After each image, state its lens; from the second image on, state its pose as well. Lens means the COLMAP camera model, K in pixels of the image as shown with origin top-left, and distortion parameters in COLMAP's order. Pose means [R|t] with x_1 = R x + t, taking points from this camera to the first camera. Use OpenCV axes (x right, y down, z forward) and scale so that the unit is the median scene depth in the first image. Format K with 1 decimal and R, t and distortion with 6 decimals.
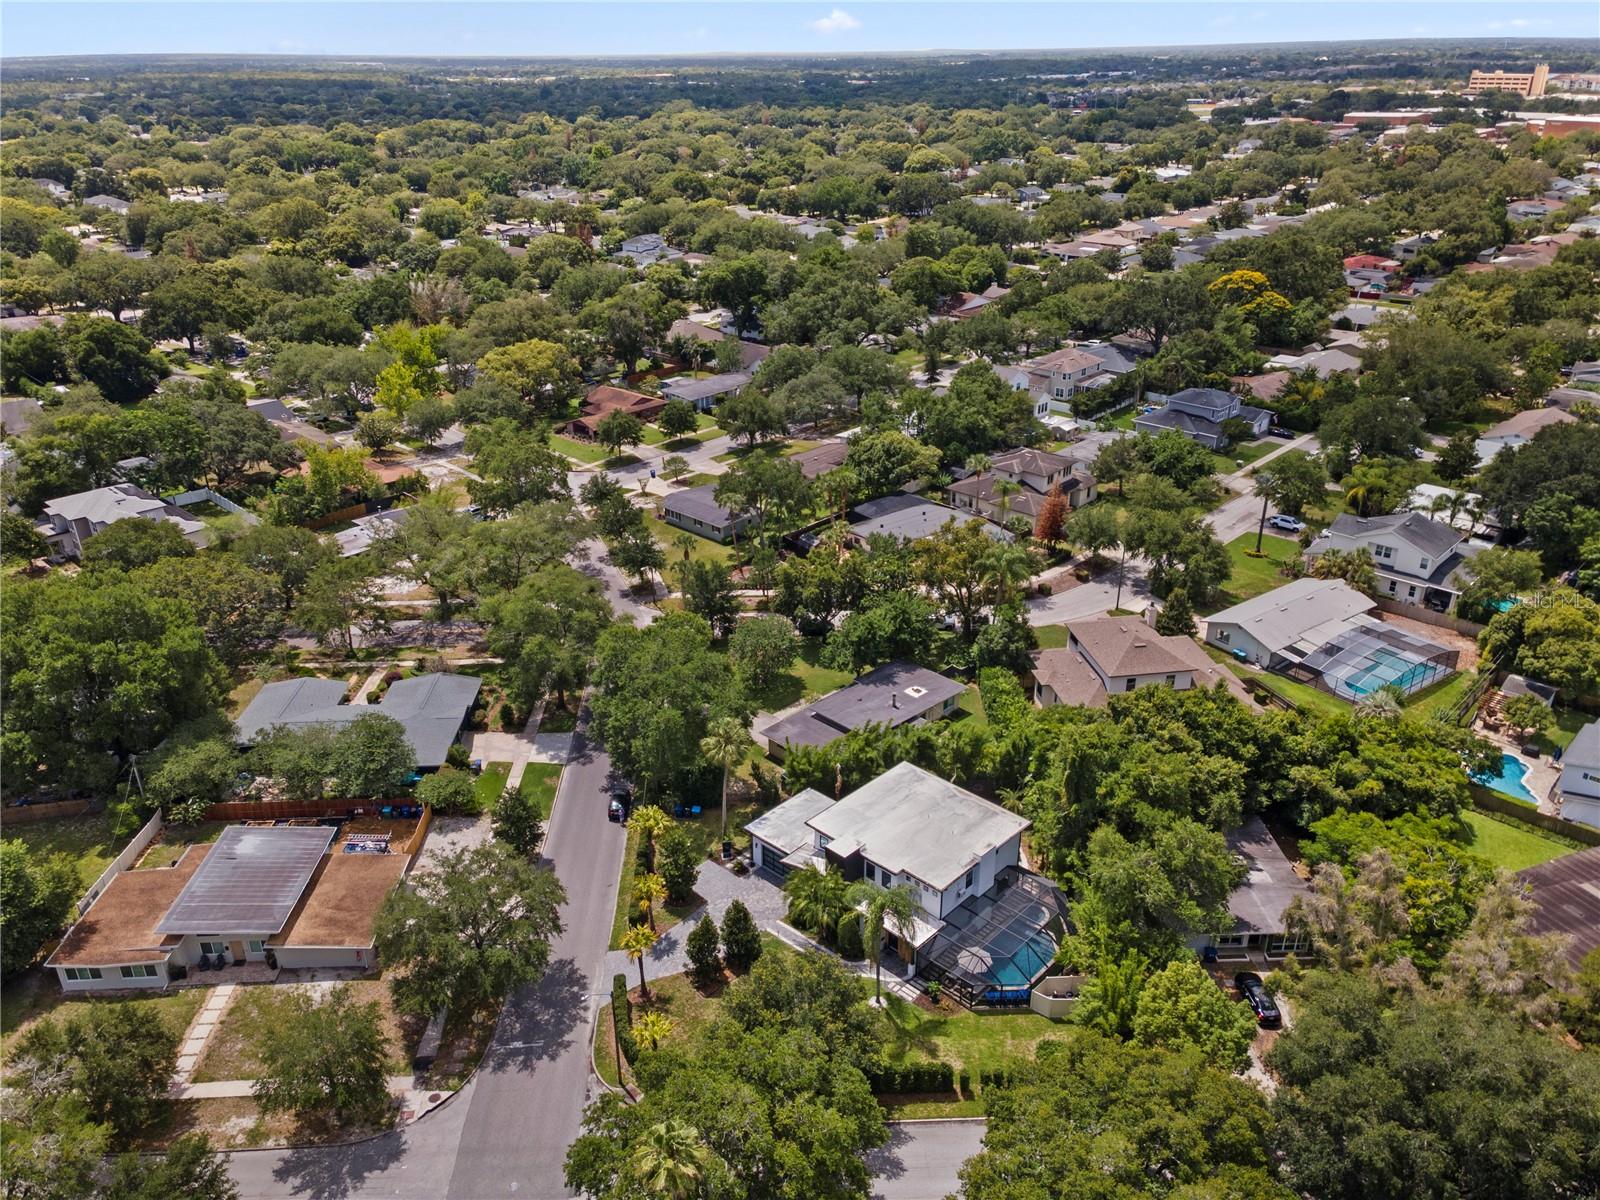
lens RADIAL K [[1164.4, 0, 799.1], [0, 1164.4, 602.1], [0, 0, 1]] dist [0.035182, 0.018307]
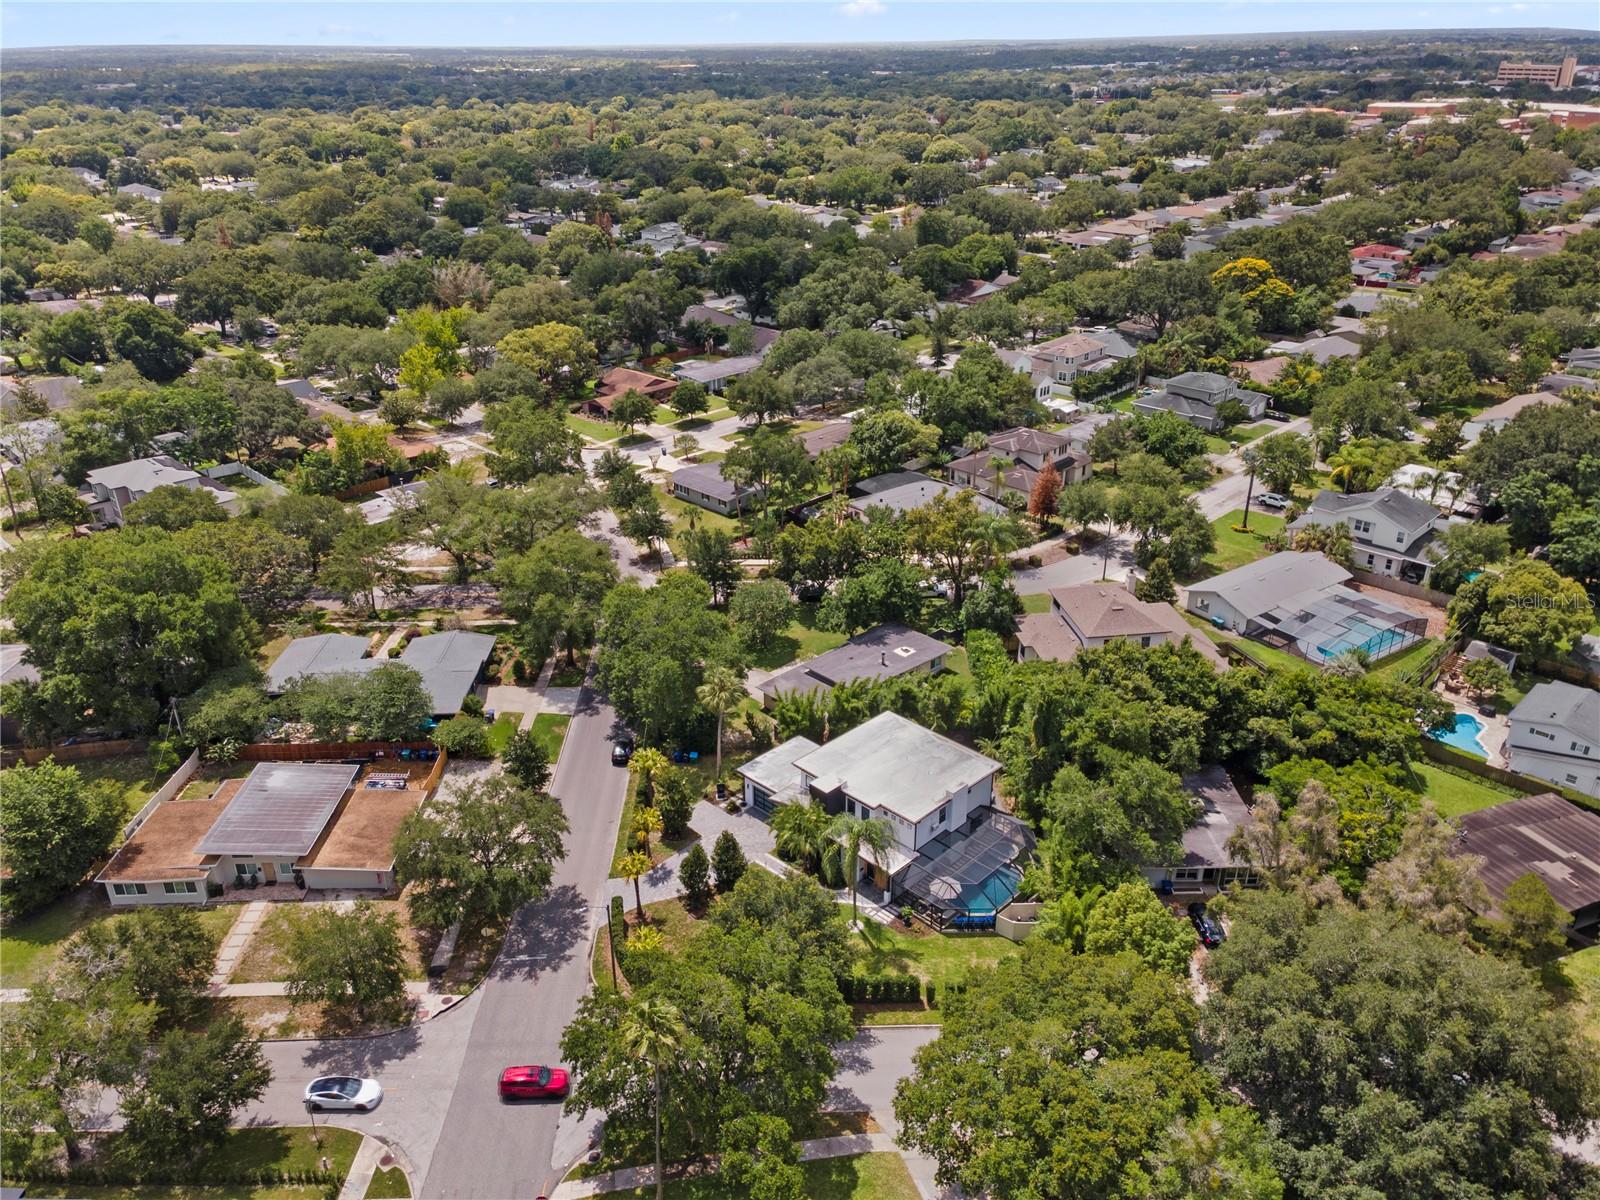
lens RADIAL K [[1164.4, 0, 799.4], [0, 1164.4, 602.3], [0, 0, 1]] dist [0.035182, 0.018307]
pose [[0.999807, 0.008196, -0.017874, 0.023205], [-0.008080, 0.999946, 0.006573, 0.025958], [0.017927, -0.006428, 0.999819, -0.056658]]
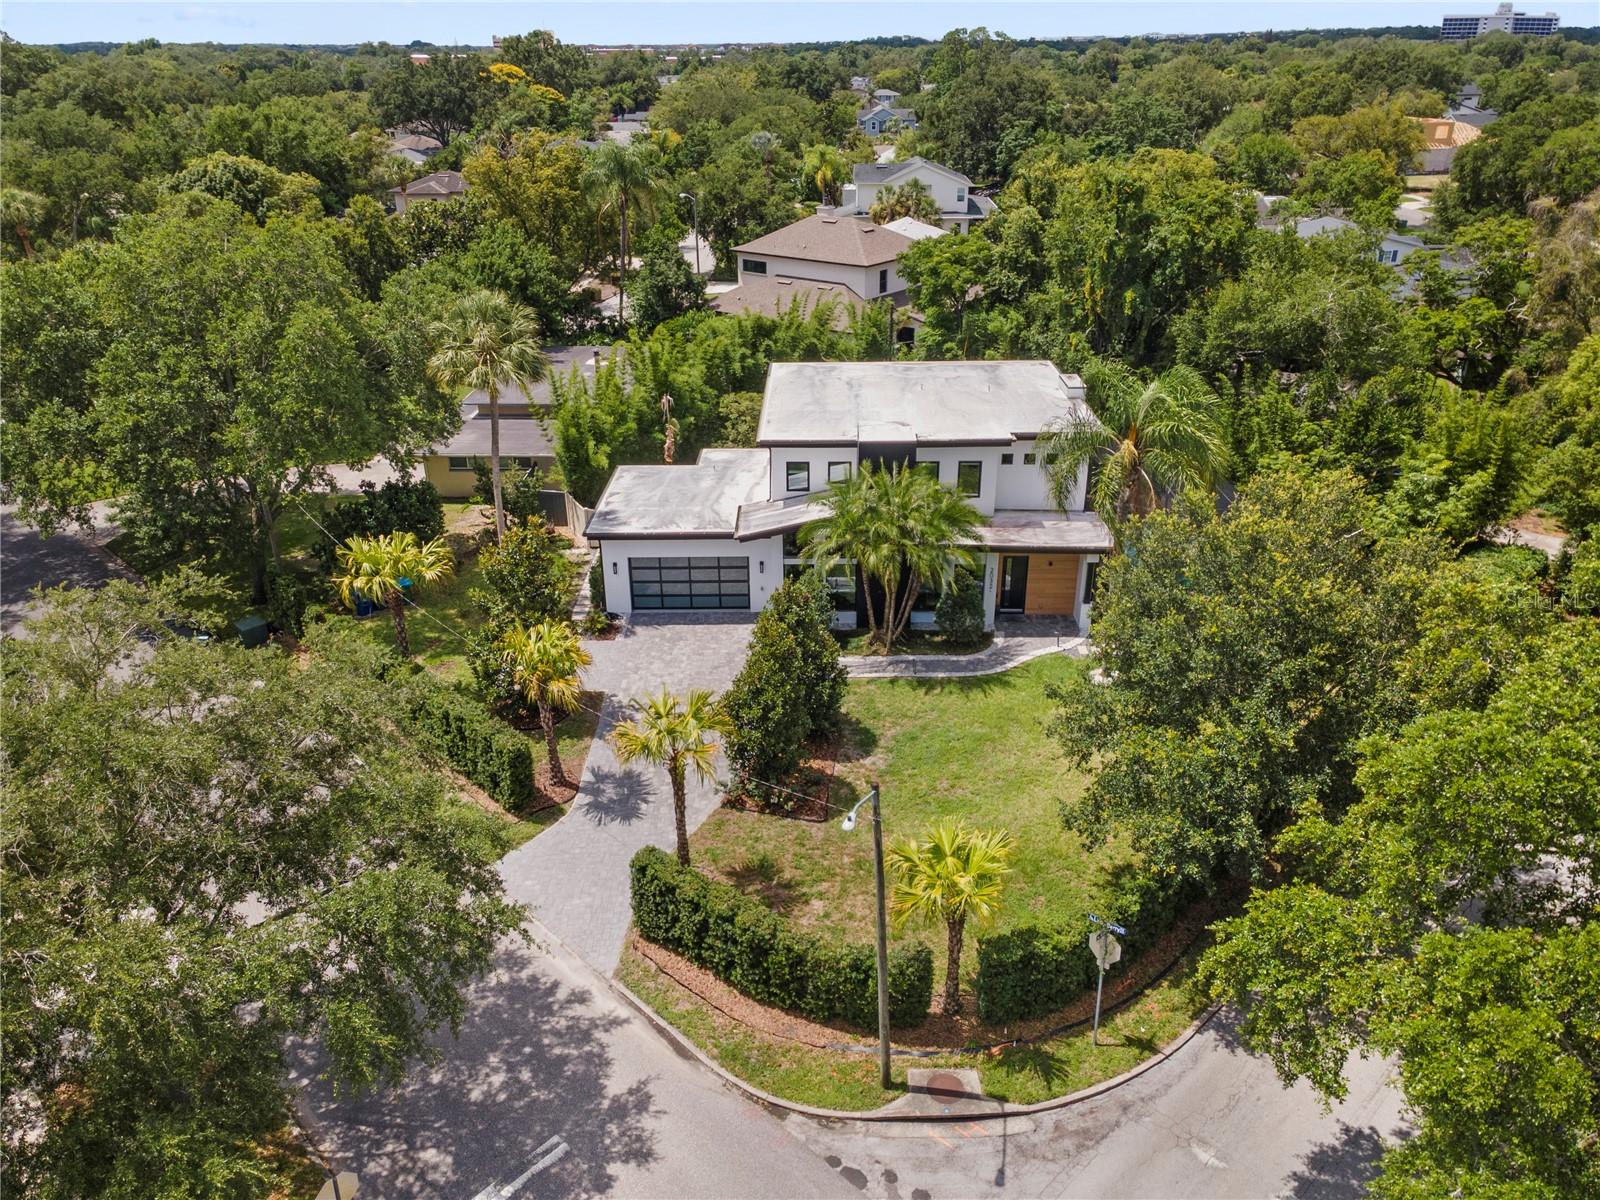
lens RADIAL K [[1164.4, 0, 785.5], [0, 1164.4, 596.3], [0, 0, 1]] dist [0.035182, 0.018307]
pose [[0.744443, -0.289198, 0.601805, -0.217662], [0.297525, 0.950579, 0.088758, 0.162448], [-0.597732, 0.112977, 0.793695, 0.493608]]
